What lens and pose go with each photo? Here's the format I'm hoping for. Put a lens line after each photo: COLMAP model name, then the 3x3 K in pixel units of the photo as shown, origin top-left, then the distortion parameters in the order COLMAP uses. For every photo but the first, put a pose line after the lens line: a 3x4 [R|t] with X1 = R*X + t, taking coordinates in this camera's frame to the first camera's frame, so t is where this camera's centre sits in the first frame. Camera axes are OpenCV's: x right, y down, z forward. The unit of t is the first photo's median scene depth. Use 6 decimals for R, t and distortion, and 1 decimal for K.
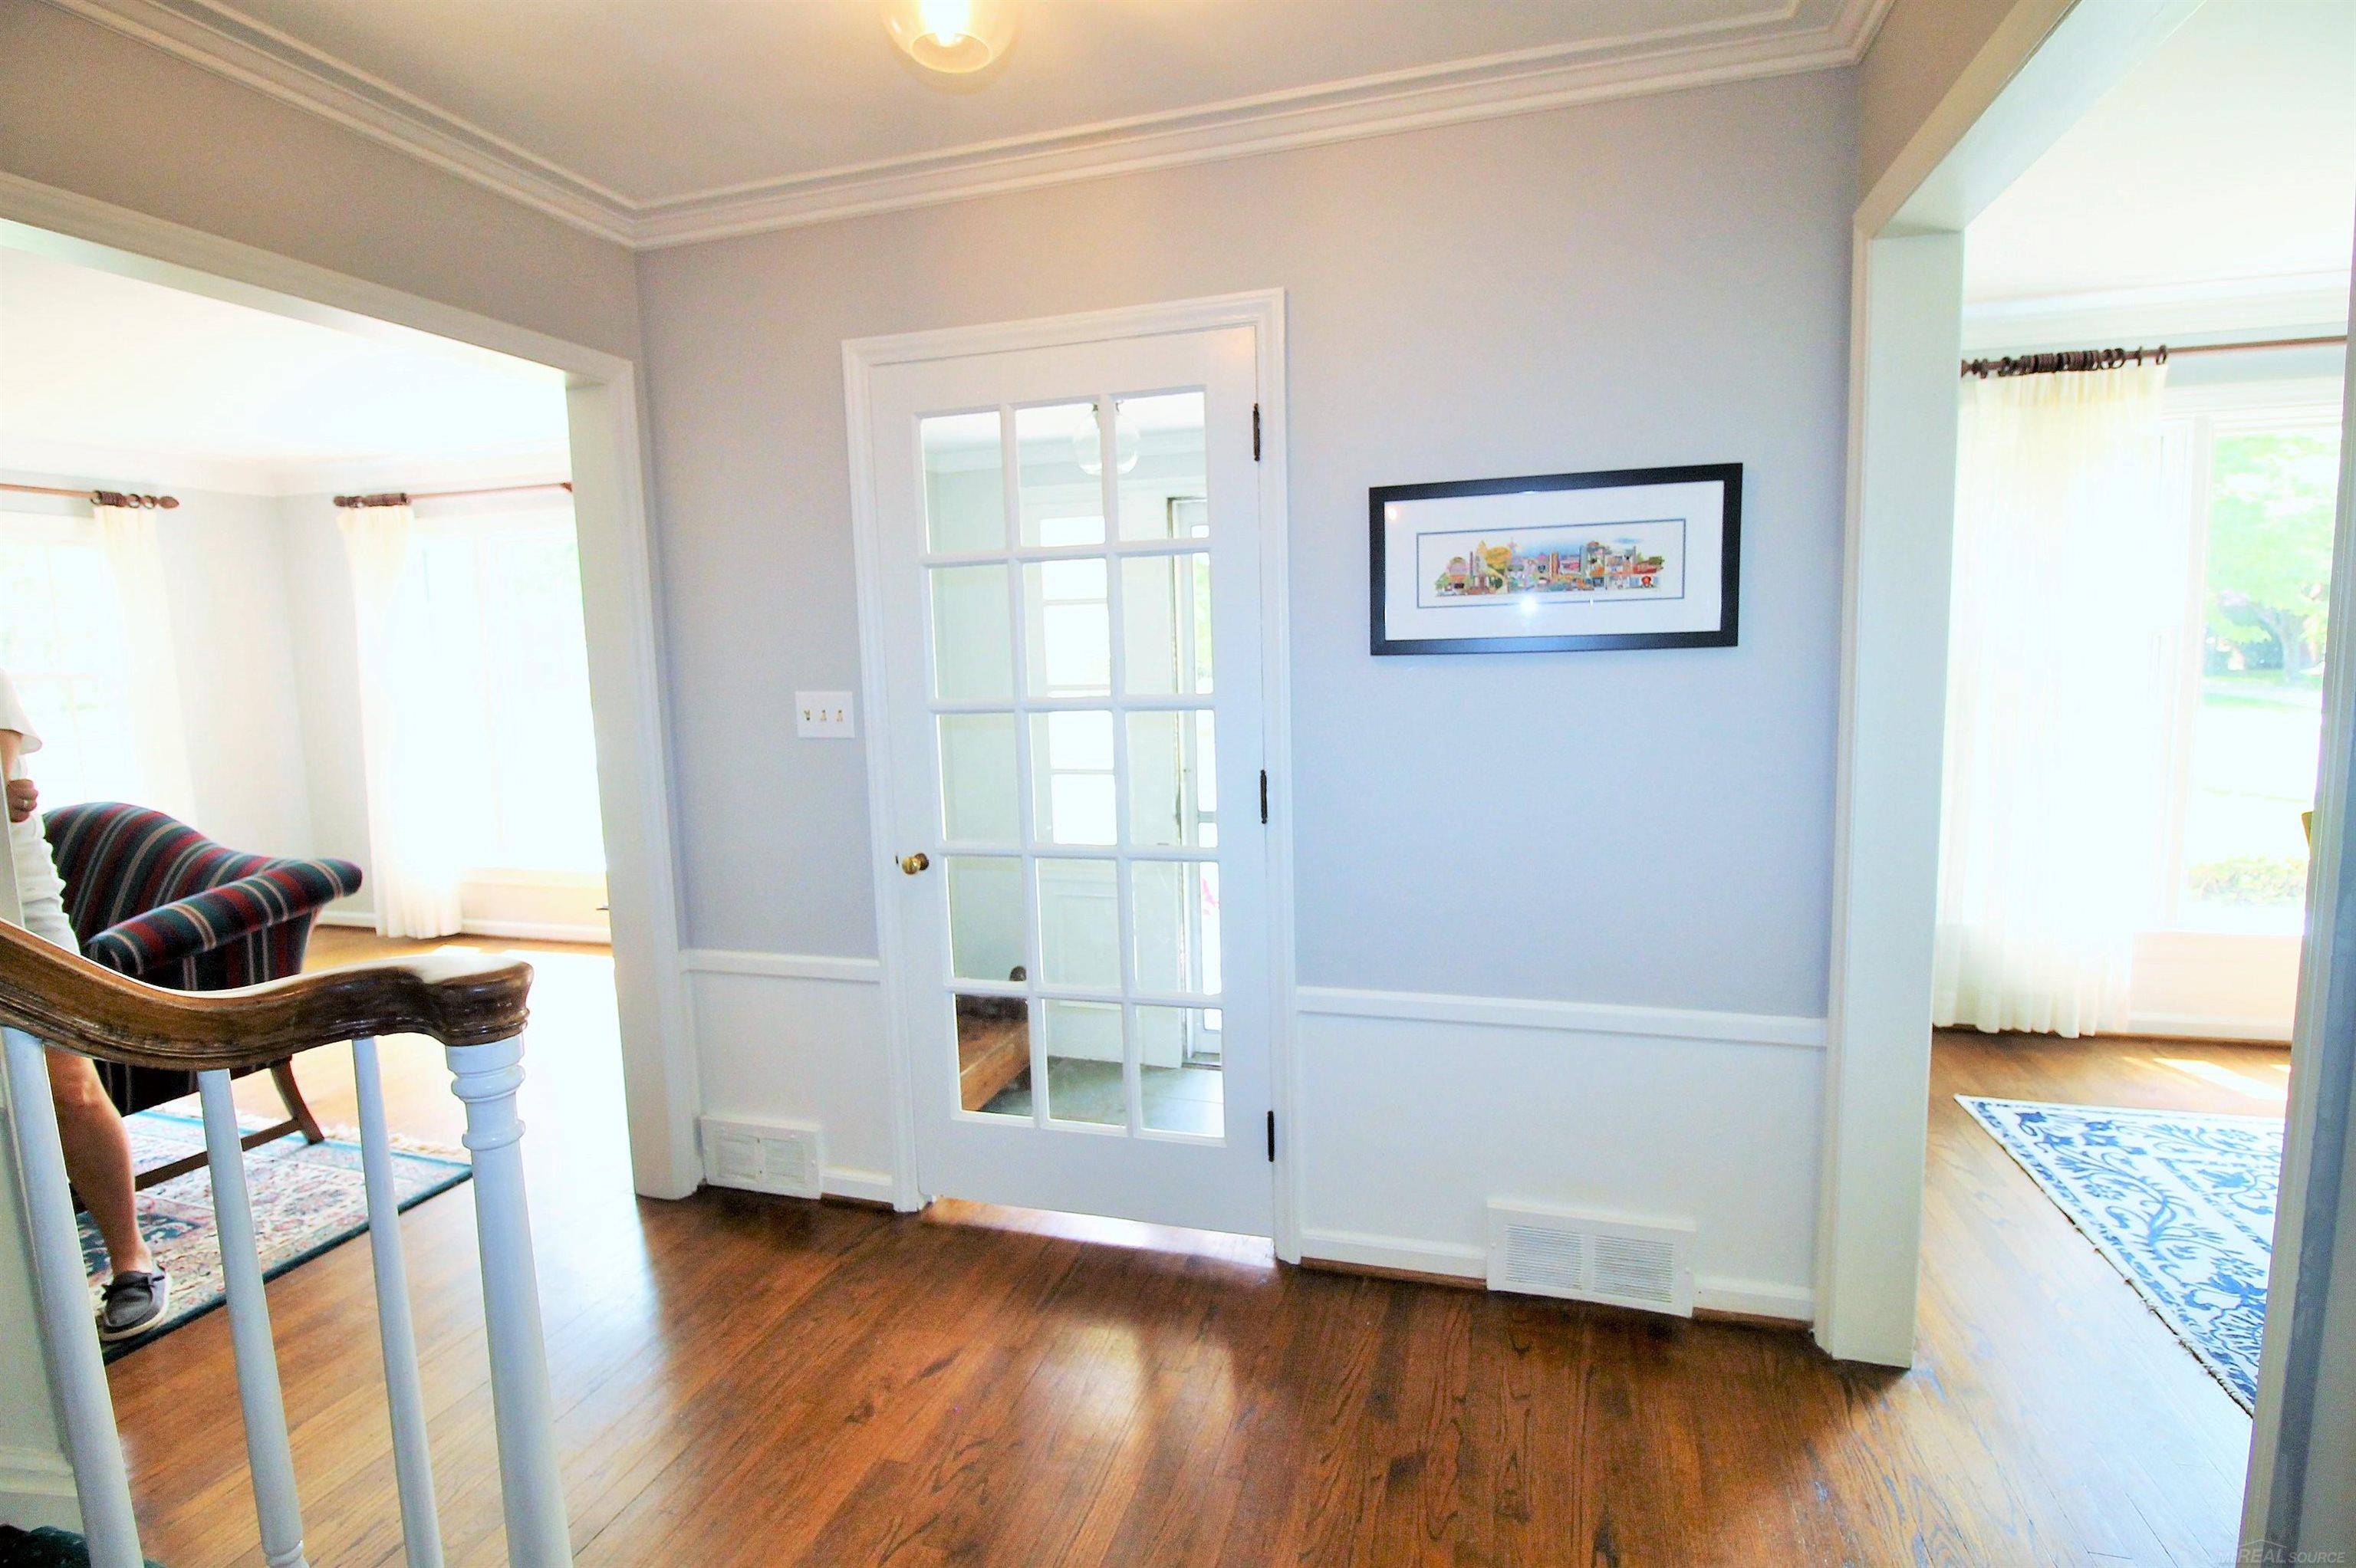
lens RADIAL K [[1127.3, 0, 1174.7], [0, 1127.3, 772.8], [0, 0, 1]] dist [-0.004585, -0.001835]
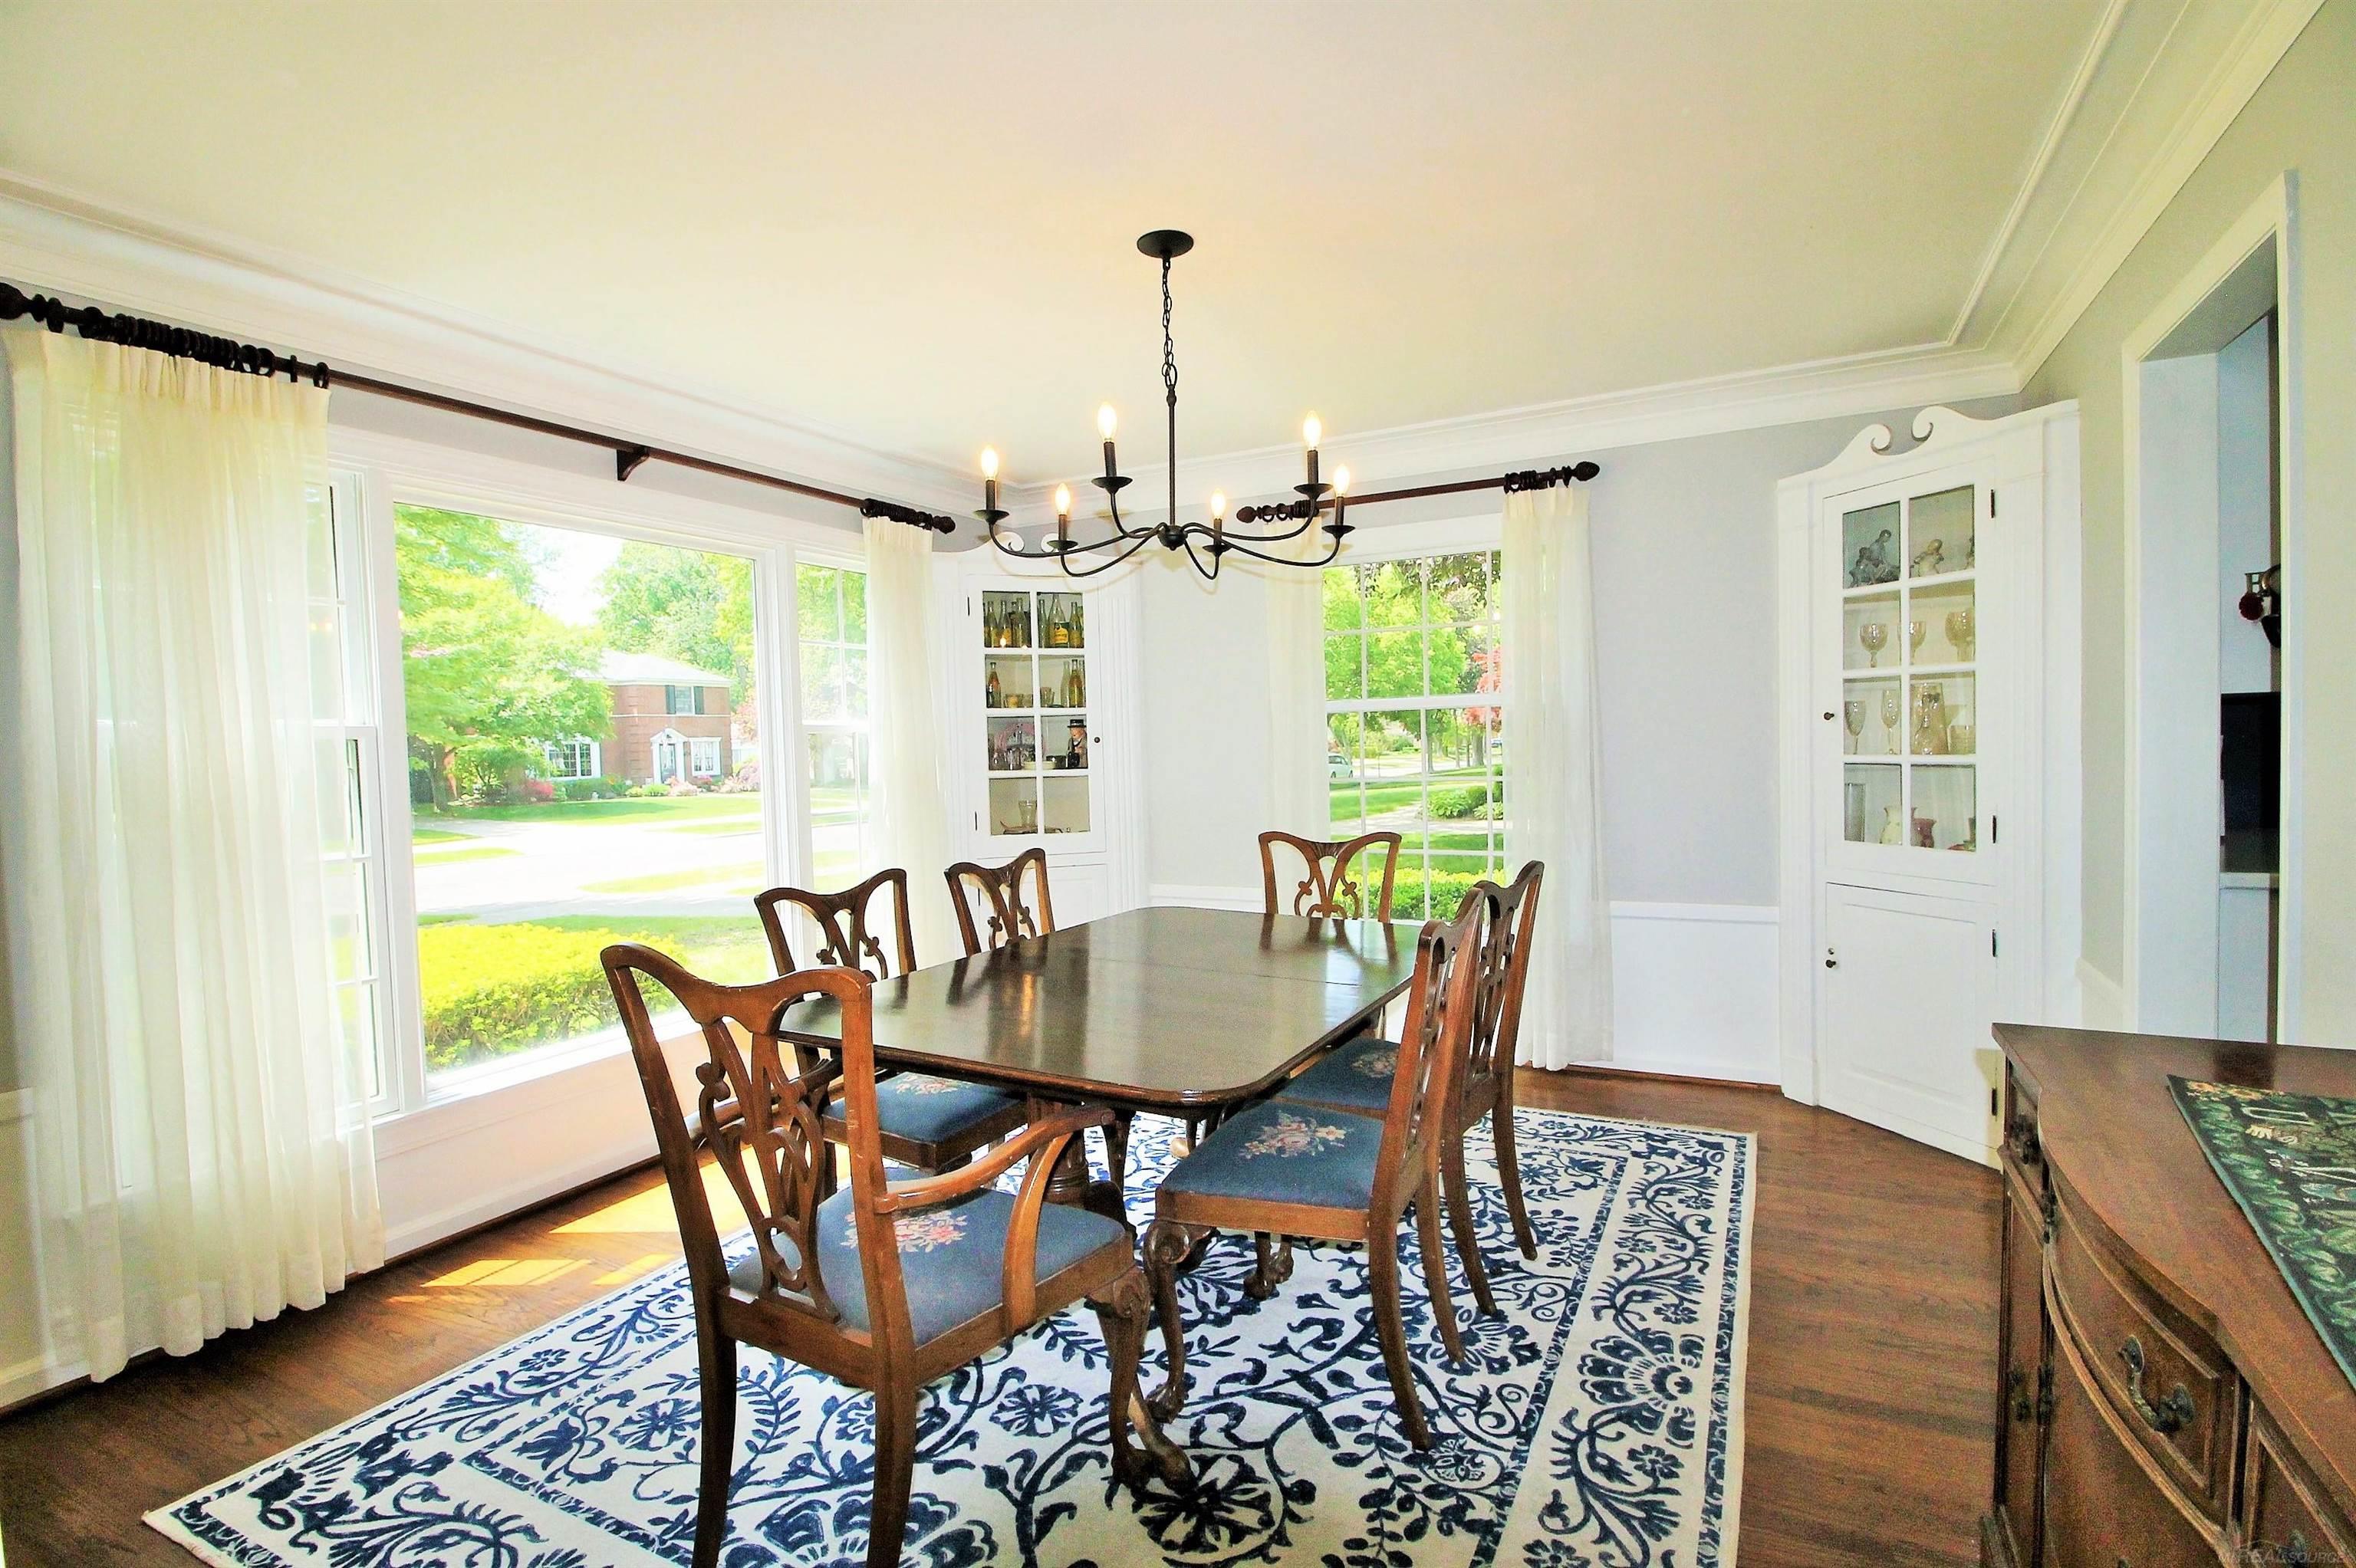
lens RADIAL K [[1127.3, 0, 1179.9], [0, 1127.3, 769.5], [0, 0, 1]] dist [-0.004585, -0.001835]
pose [[0.194691, -0.007526, 0.980836, 0.265442], [0.139086, 0.990078, -0.020011, -0.006928], [-0.970953, 0.140317, 0.193807, 0.353437]]
